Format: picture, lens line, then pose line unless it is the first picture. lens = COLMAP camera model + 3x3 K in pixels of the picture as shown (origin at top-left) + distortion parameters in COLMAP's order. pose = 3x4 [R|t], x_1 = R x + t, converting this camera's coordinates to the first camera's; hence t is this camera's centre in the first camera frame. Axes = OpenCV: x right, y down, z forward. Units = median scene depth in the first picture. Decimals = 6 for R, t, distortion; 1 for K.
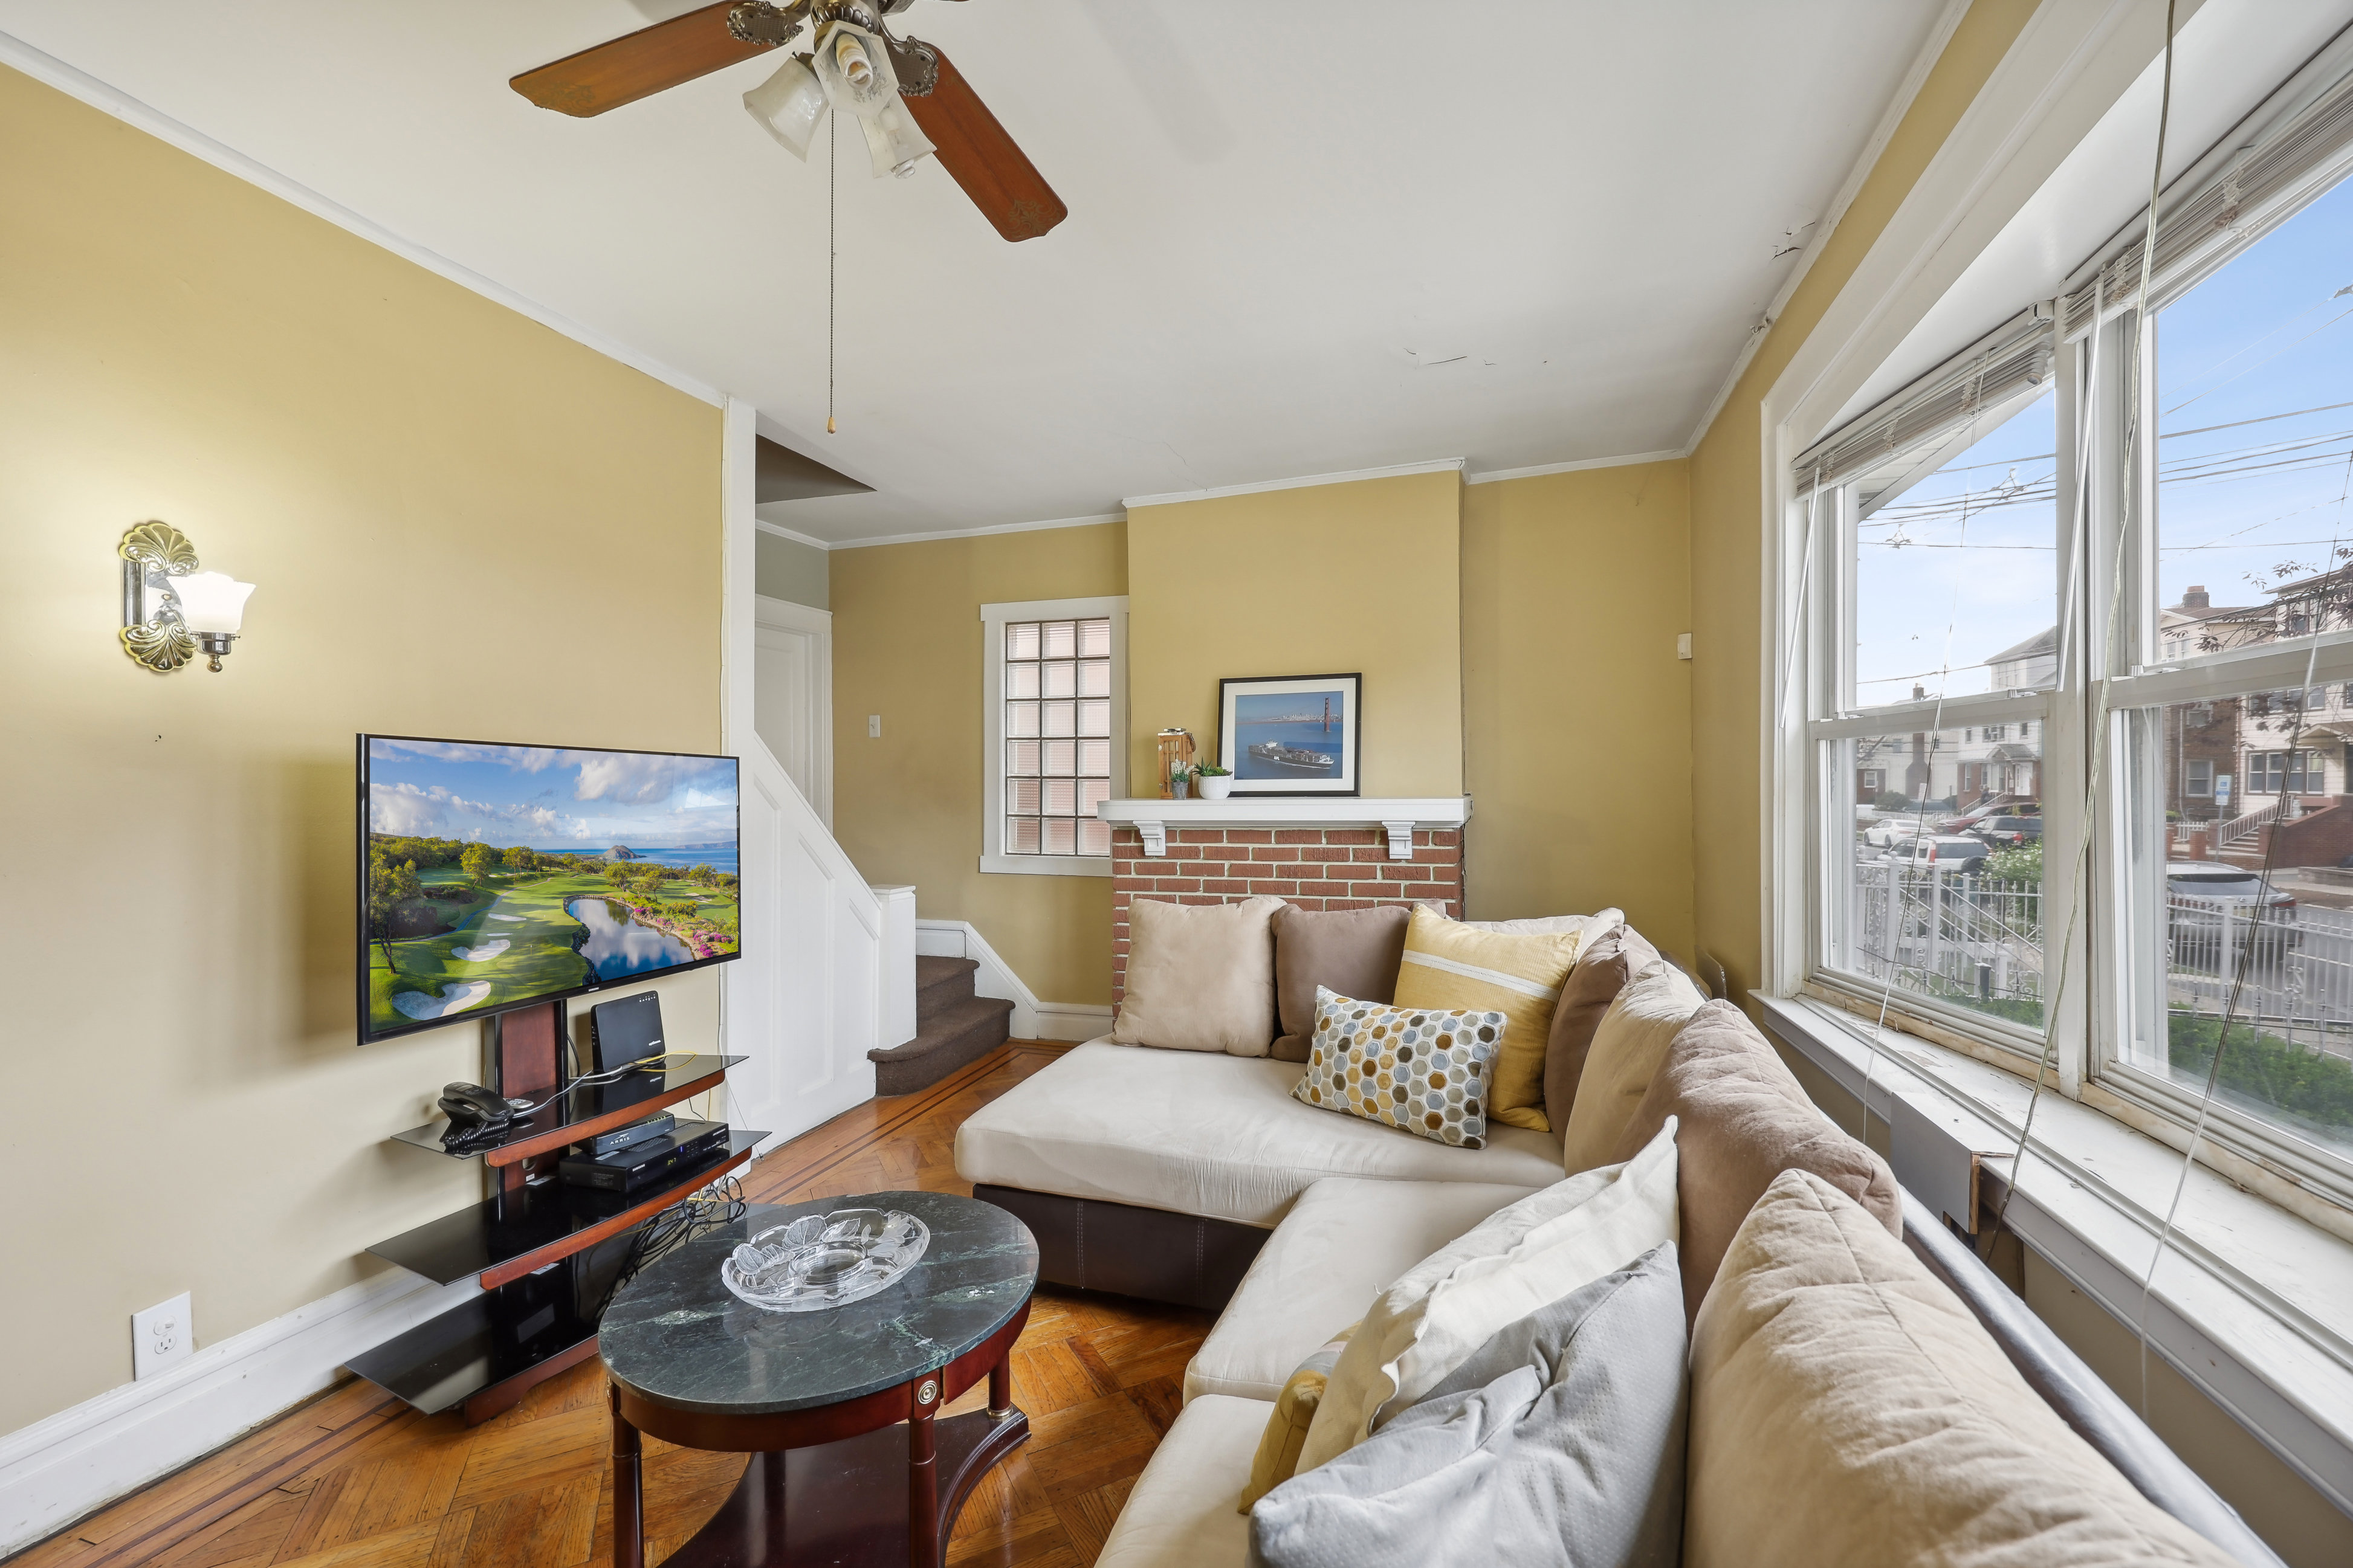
lens RADIAL K [[957.6, 0, 1178.3], [0, 957.6, 779.7], [0, 0, 1]] dist [0.001395, 0.000166]
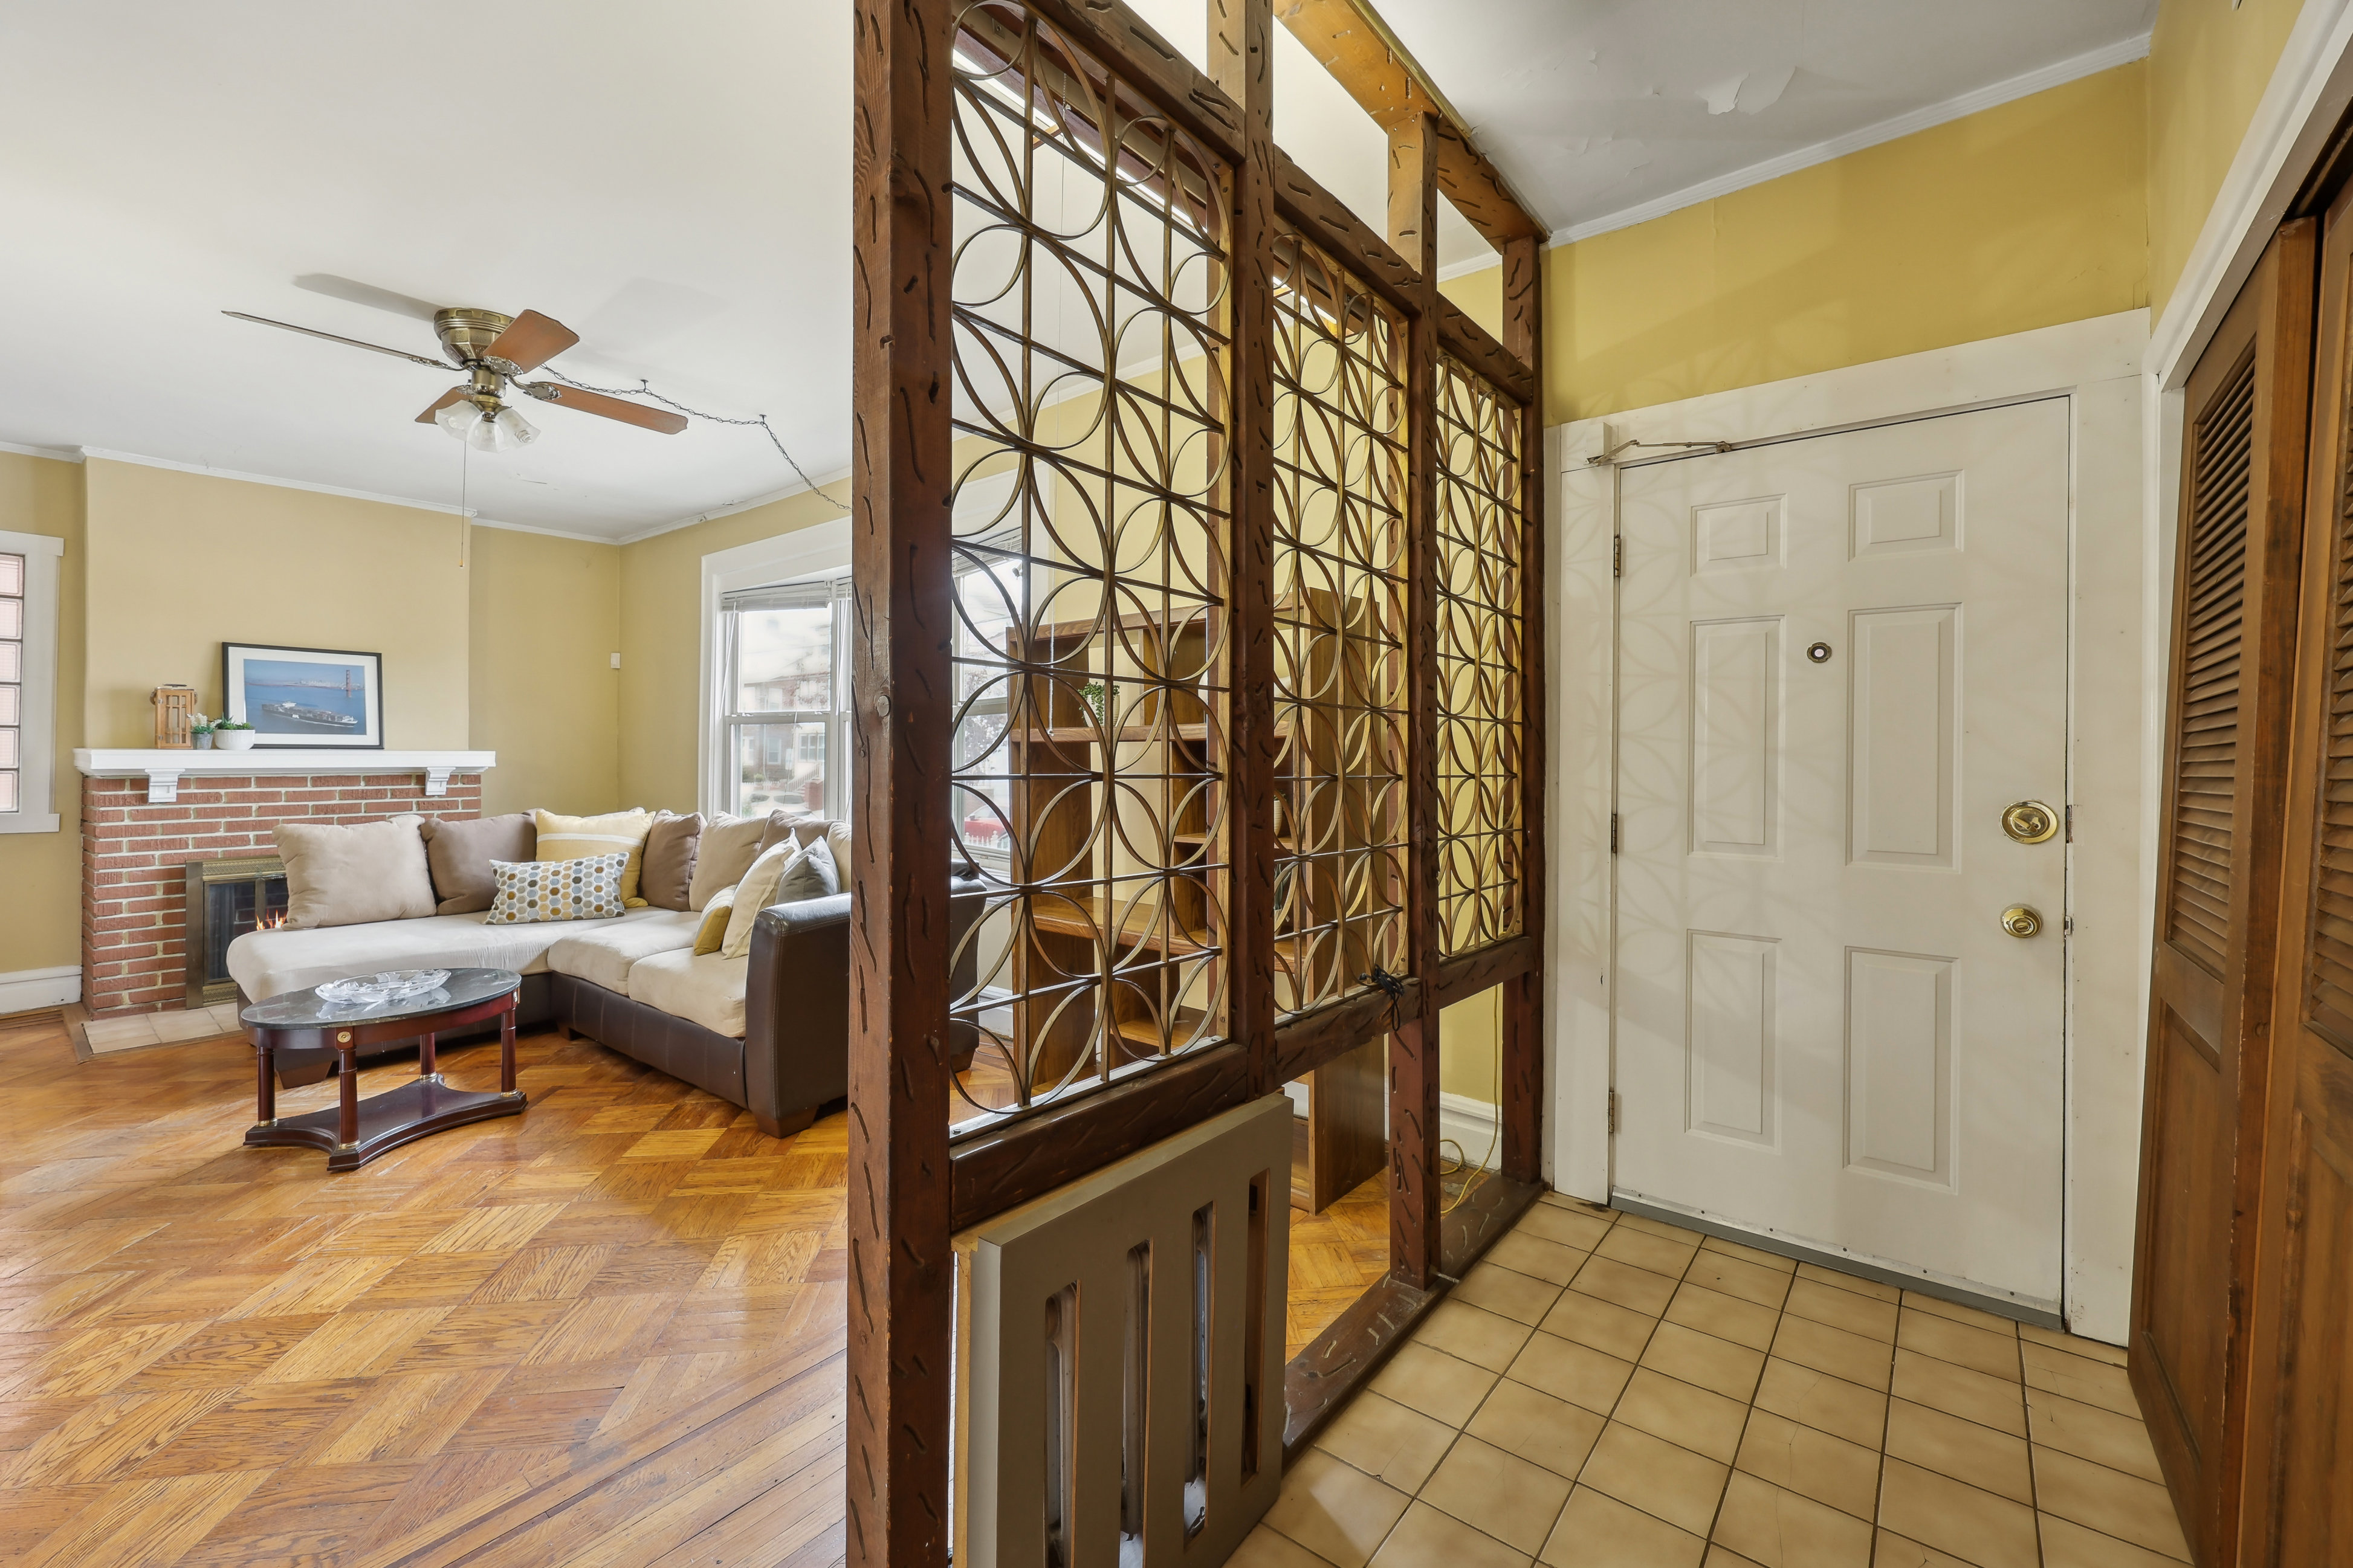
lens RADIAL K [[957.6, 0, 1163.4], [0, 957.6, 757.3], [0, 0, 1]] dist [0.001395, 0.000166]
pose [[0.349021, 0.007706, 0.937083, -0.654052], [-0.014945, 0.999885, -0.002656, 0.015661], [-0.936996, -0.013077, 0.349096, -0.436321]]
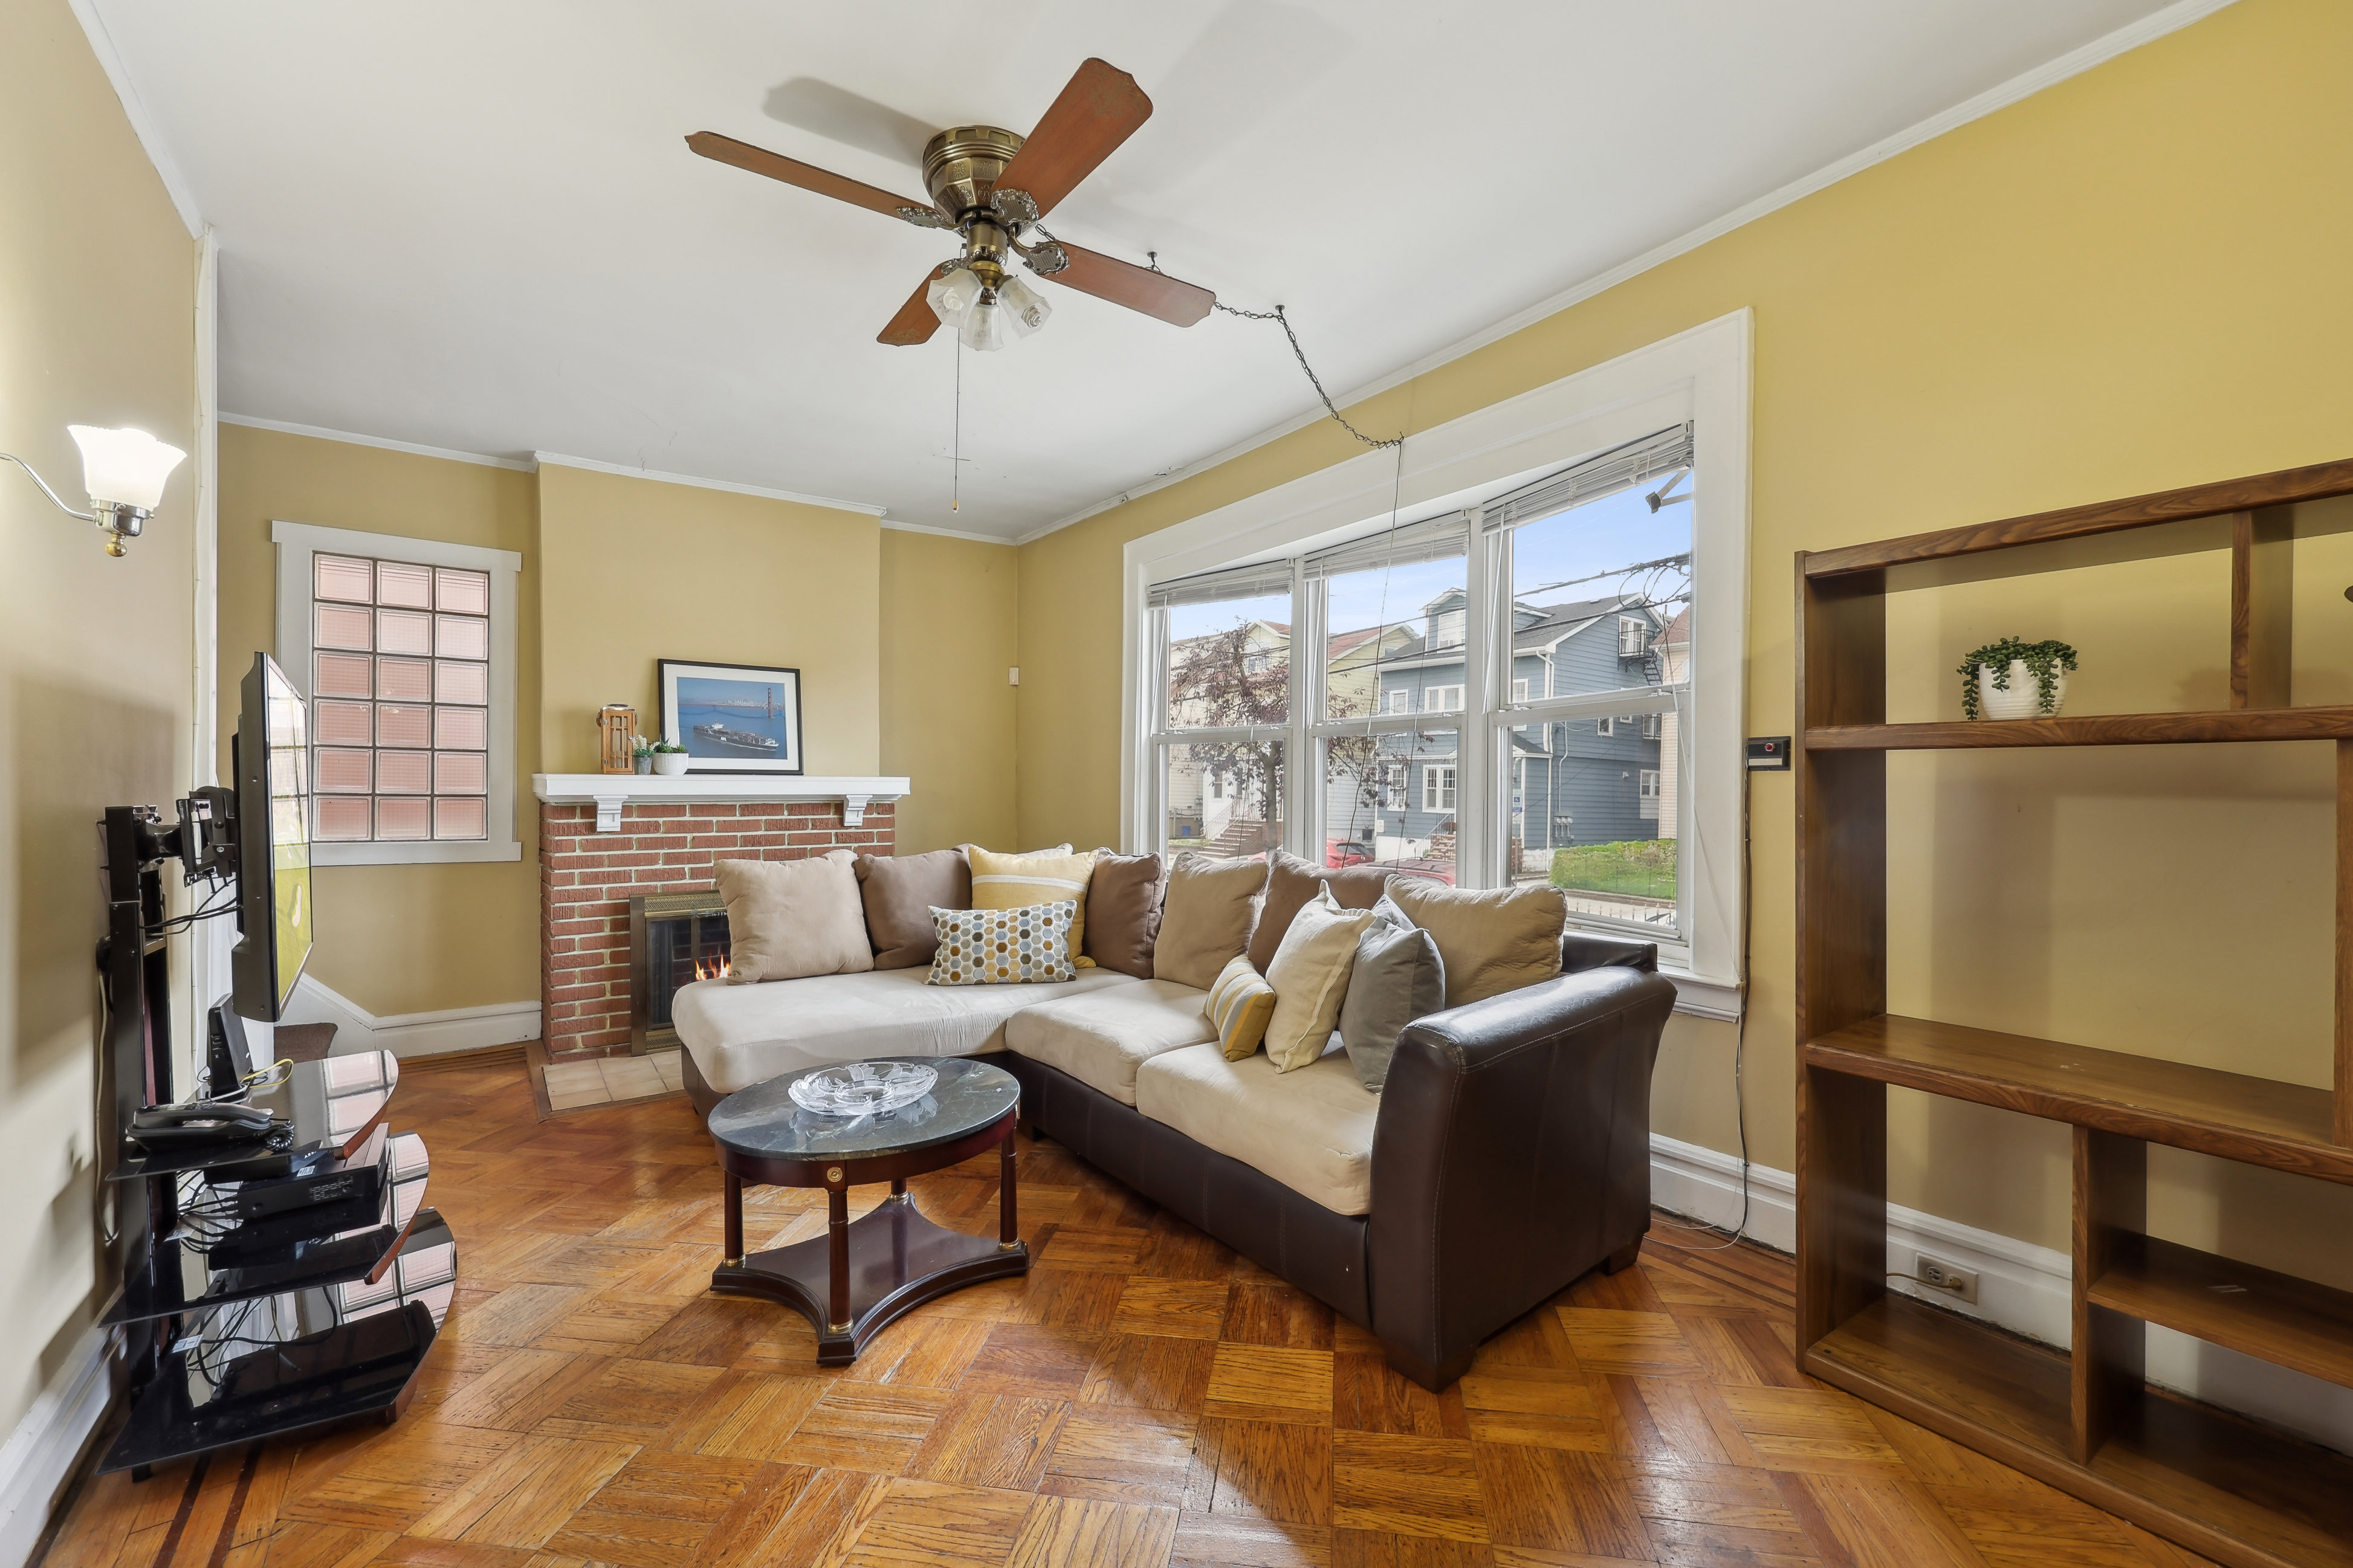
lens RADIAL K [[957.6, 0, 1176.8], [0, 957.6, 807.0], [0, 0, 1]] dist [0.001395, 0.000166]
pose [[0.579716, -0.007352, 0.814786, -0.501697], [-0.015747, 0.999671, 0.020225, 0.025389], [-0.814667, -0.024555, 0.579409, -0.055816]]
